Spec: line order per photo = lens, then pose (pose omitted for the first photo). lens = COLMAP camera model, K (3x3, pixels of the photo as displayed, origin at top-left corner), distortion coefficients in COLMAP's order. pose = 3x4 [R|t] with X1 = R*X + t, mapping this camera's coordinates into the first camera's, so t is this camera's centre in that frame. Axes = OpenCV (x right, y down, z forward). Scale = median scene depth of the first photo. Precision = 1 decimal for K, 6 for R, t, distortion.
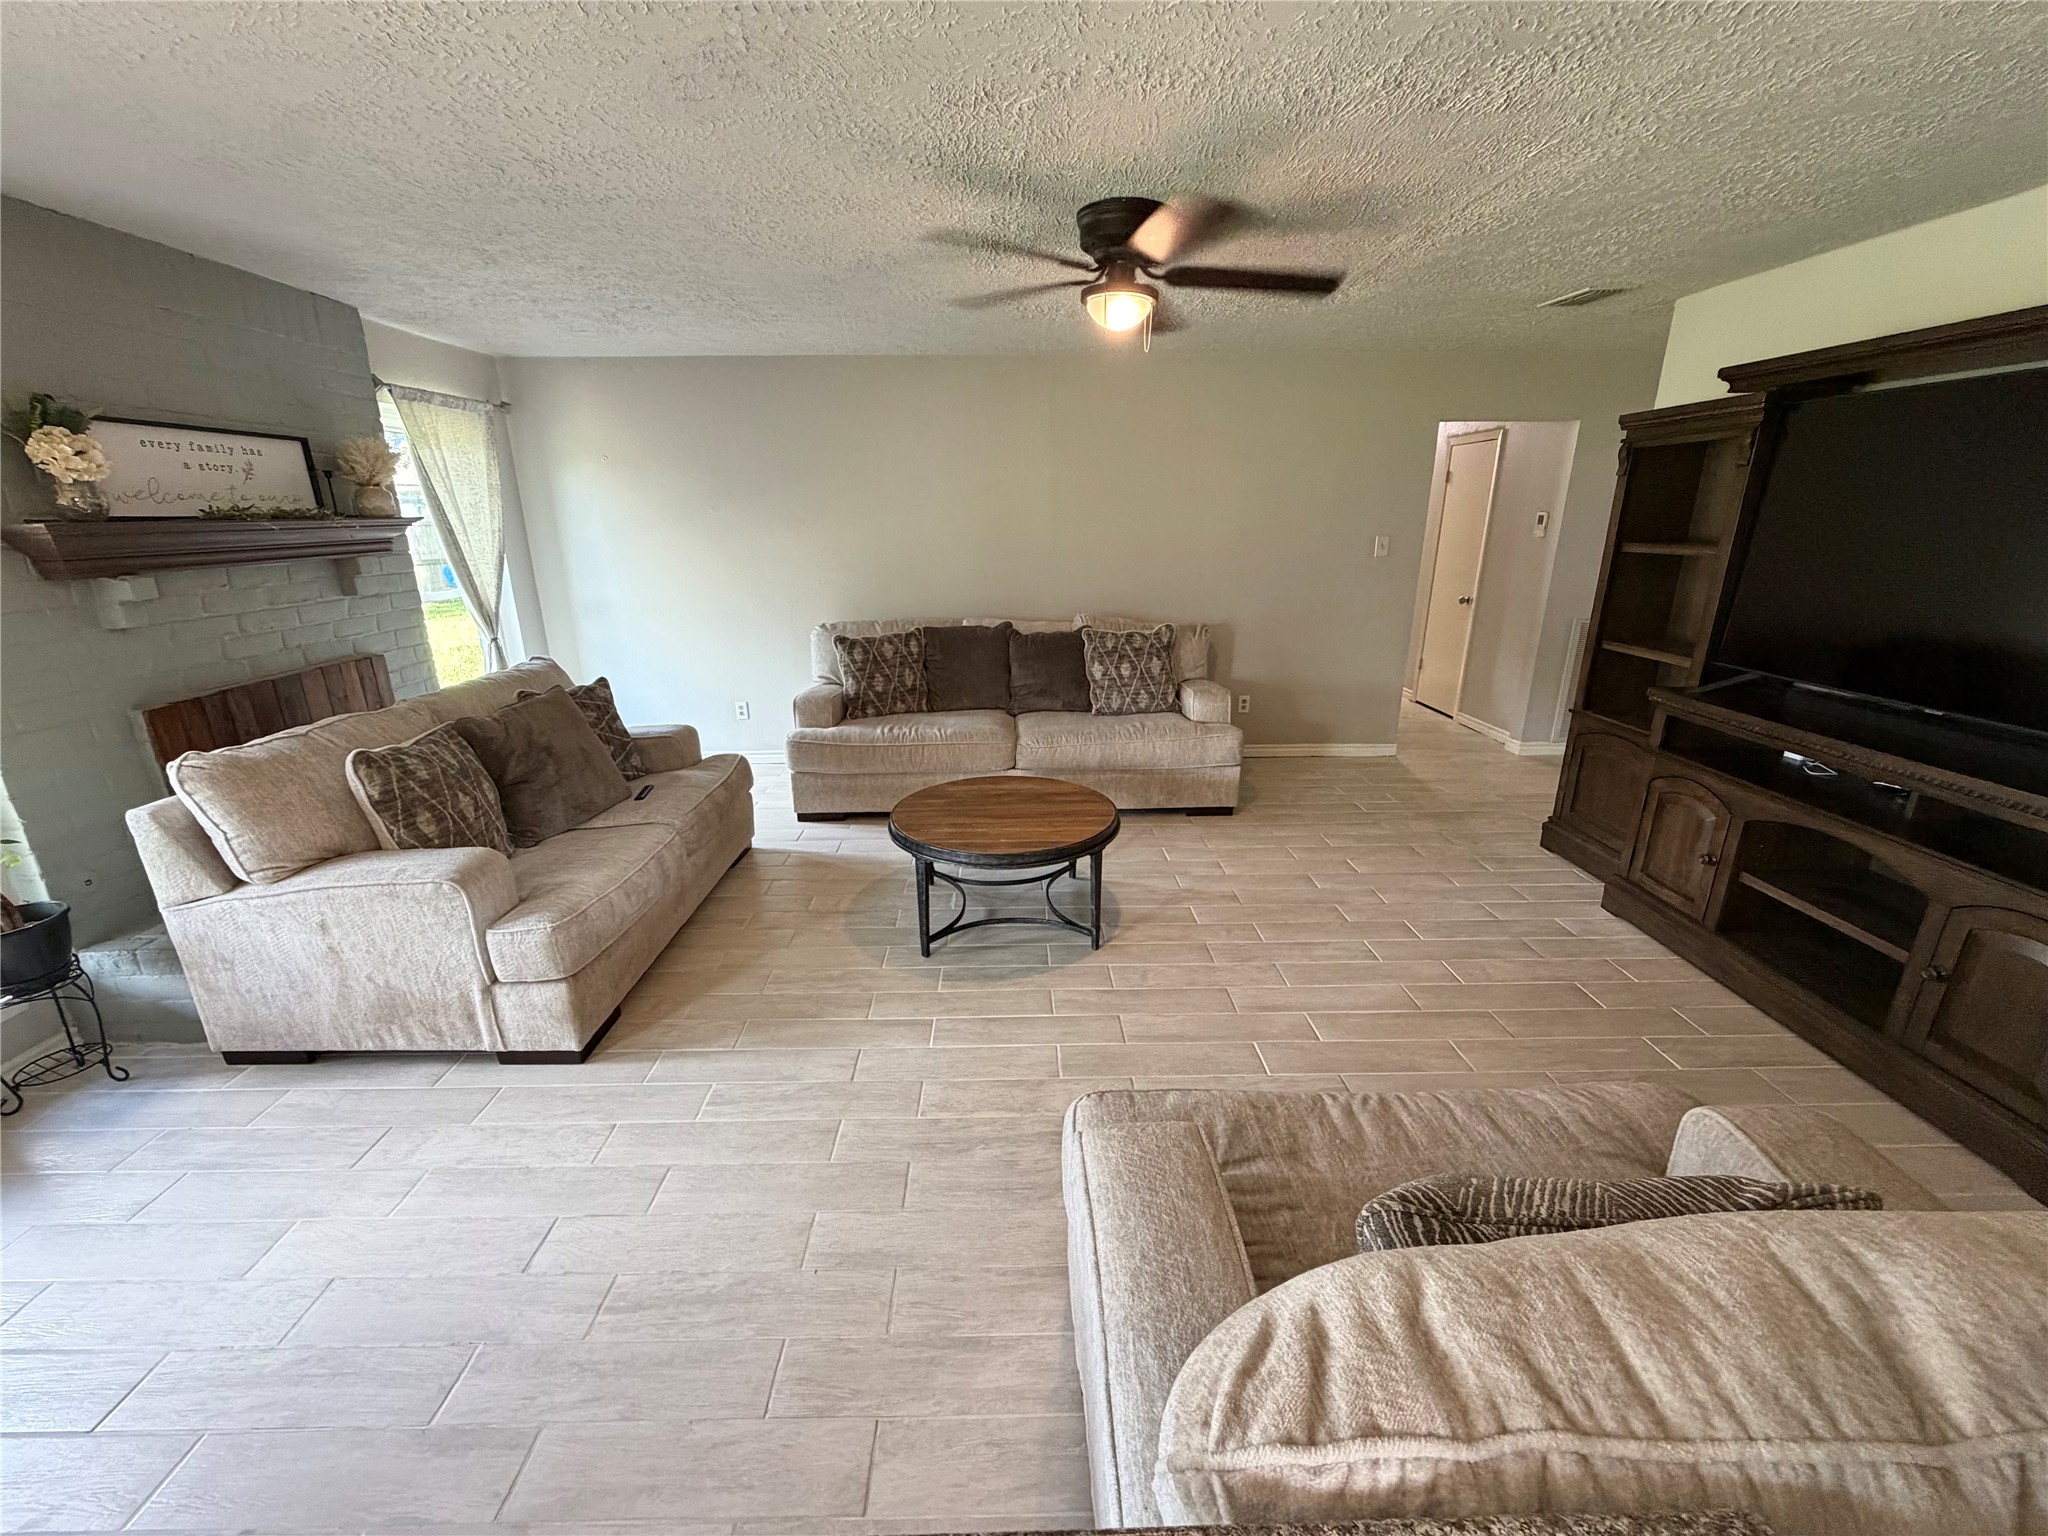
lens RADIAL K [[817.2, 0, 1019.6], [0, 817.2, 770.2], [0, 0, 1]] dist [0.000065, -0.000008]
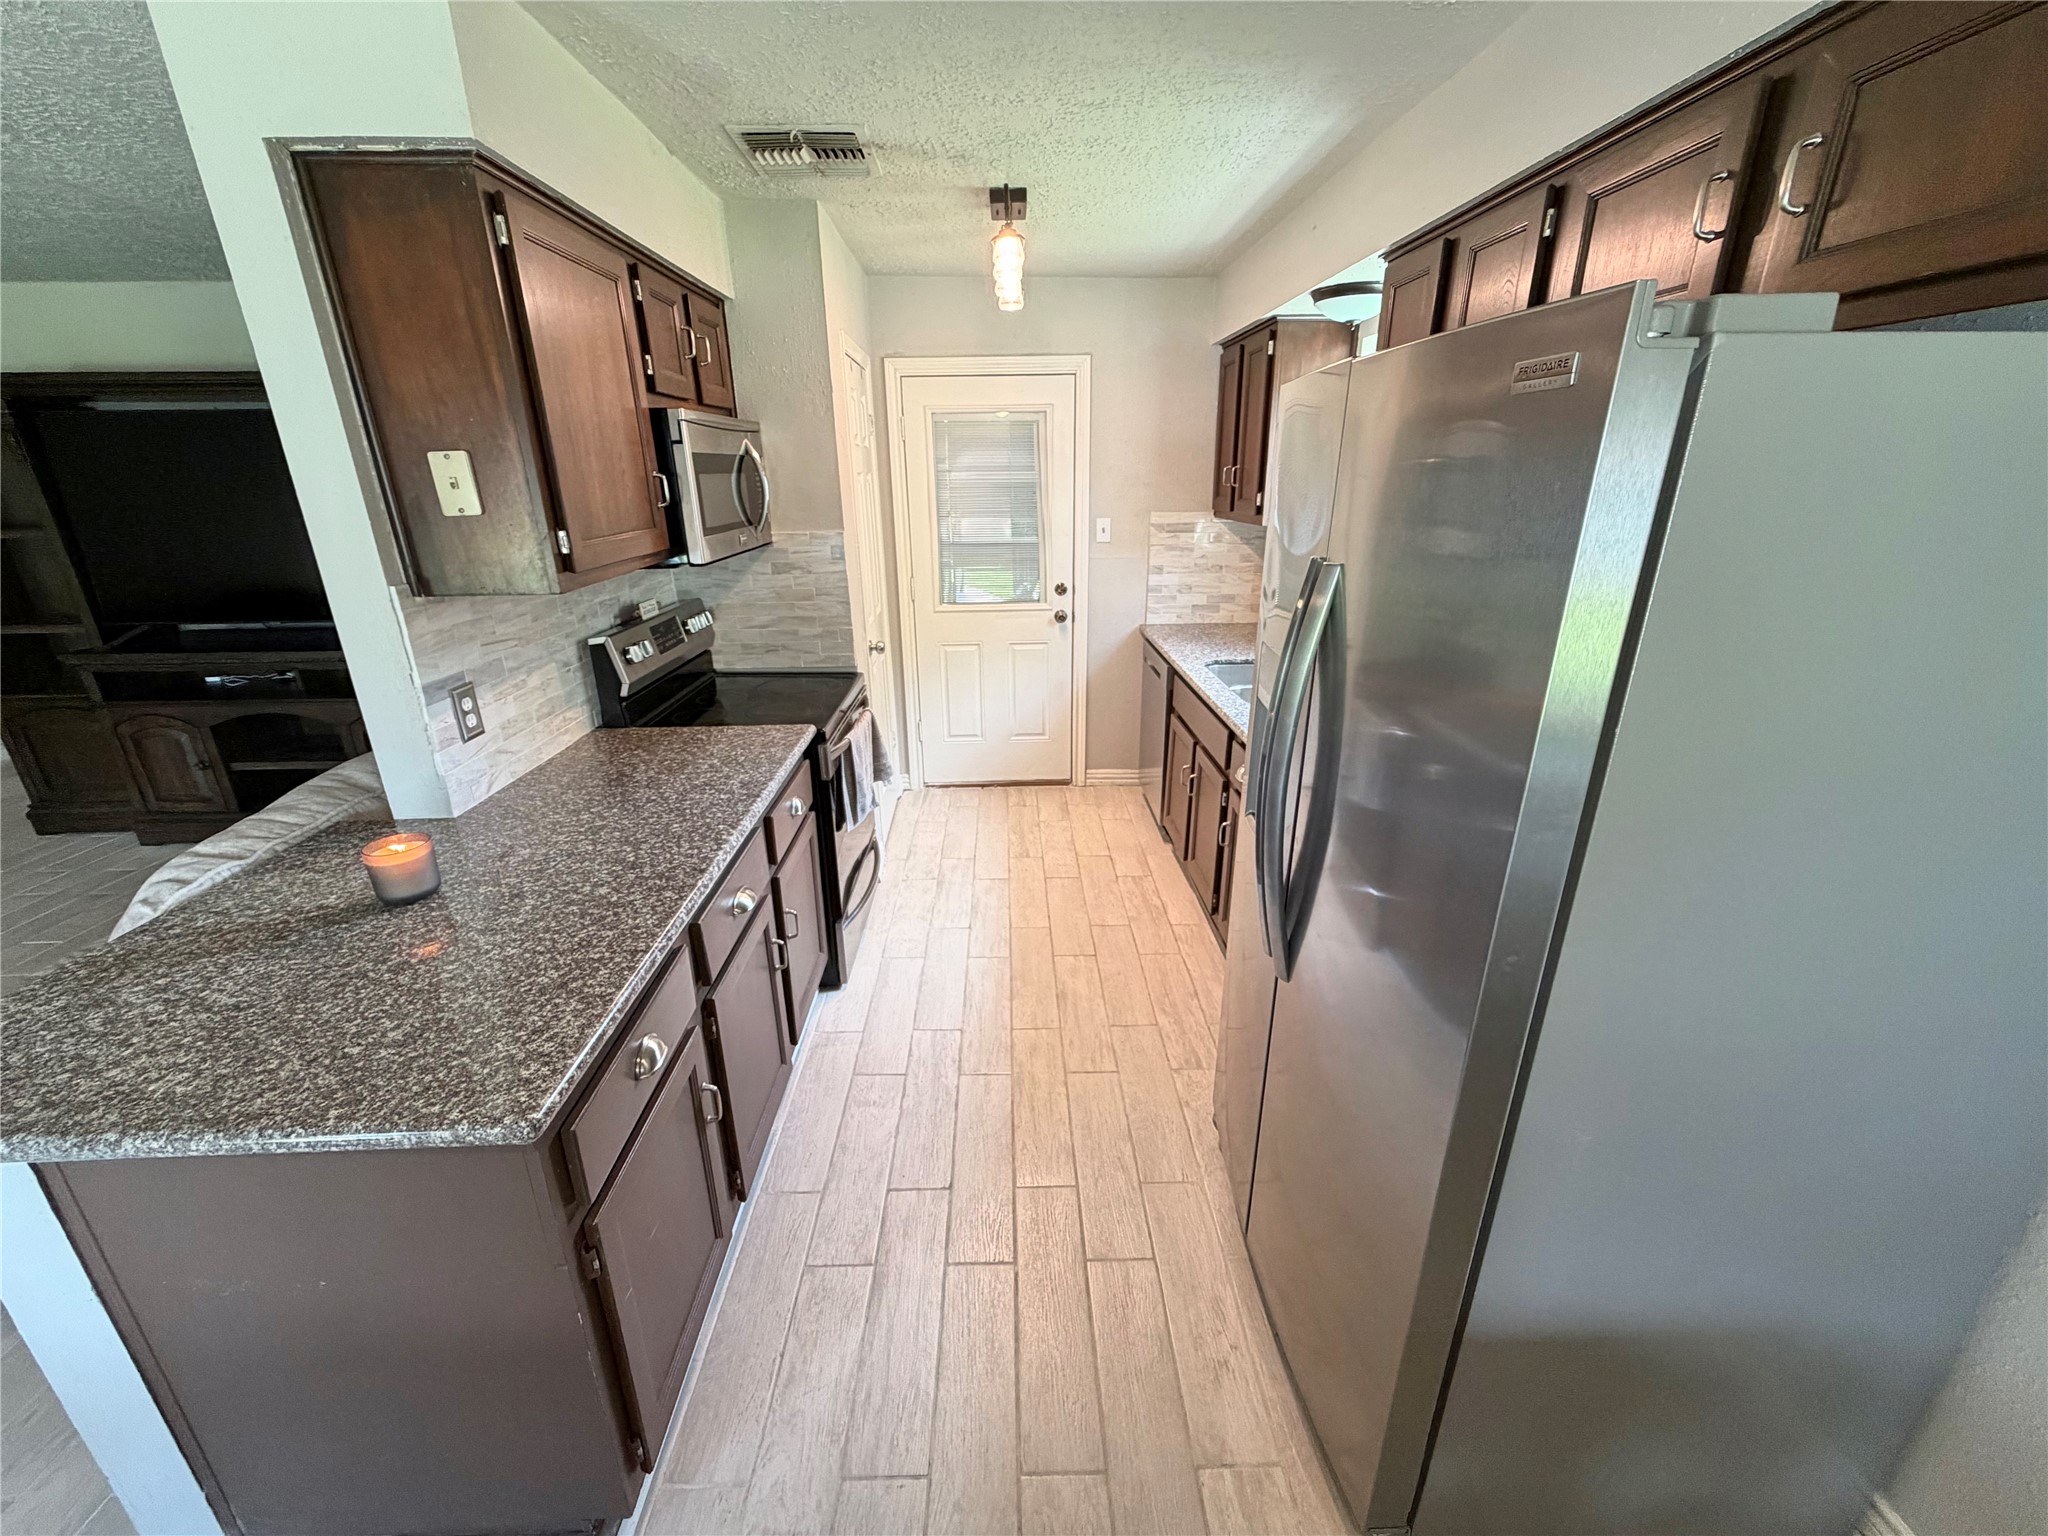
lens RADIAL K [[817.2, 0, 1019.6], [0, 817.2, 770.2], [0, 0, 1]] dist [0.000065, -0.000008]
pose [[-0.005377, -0.335156, 0.942147, -0.374514], [0.312479, 0.894418, 0.319960, 0.099134], [-0.949909, 0.296122, 0.099920, -0.348600]]
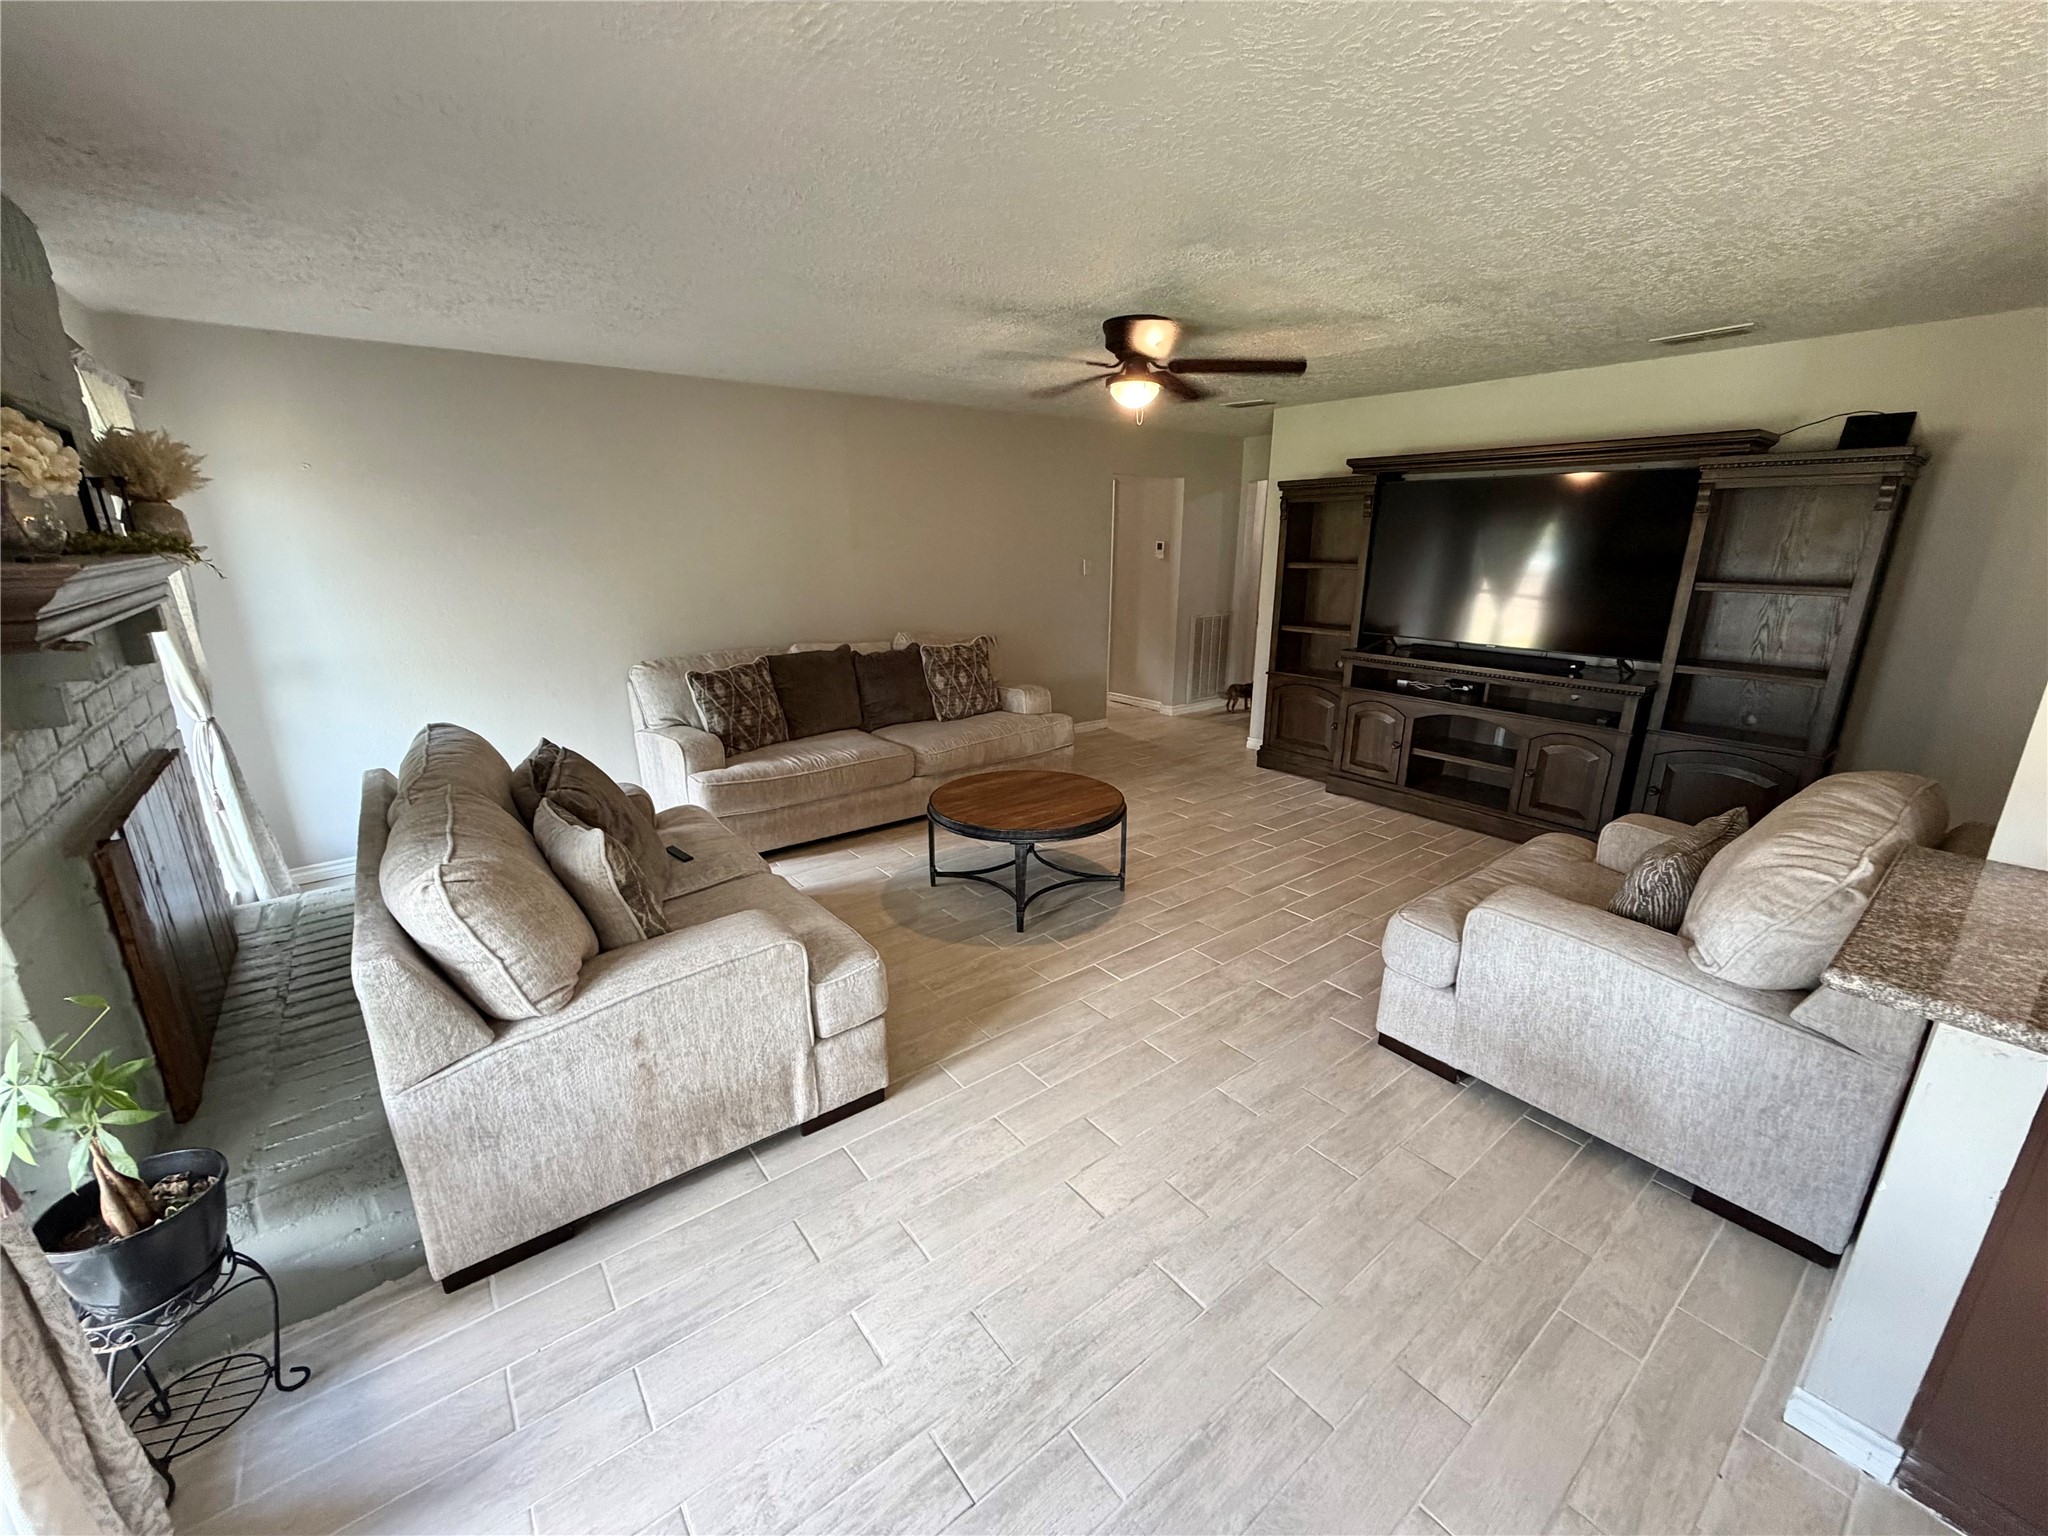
lens RADIAL K [[817.2, 0, 1019.6], [0, 817.2, 770.2], [0, 0, 1]] dist [0.000065, -0.000008]
pose [[0.800025, -0.159535, 0.578367, -0.729115], [0.174477, 0.984200, 0.030134, -0.026800], [-0.574036, 0.076804, 0.815220, 0.059512]]
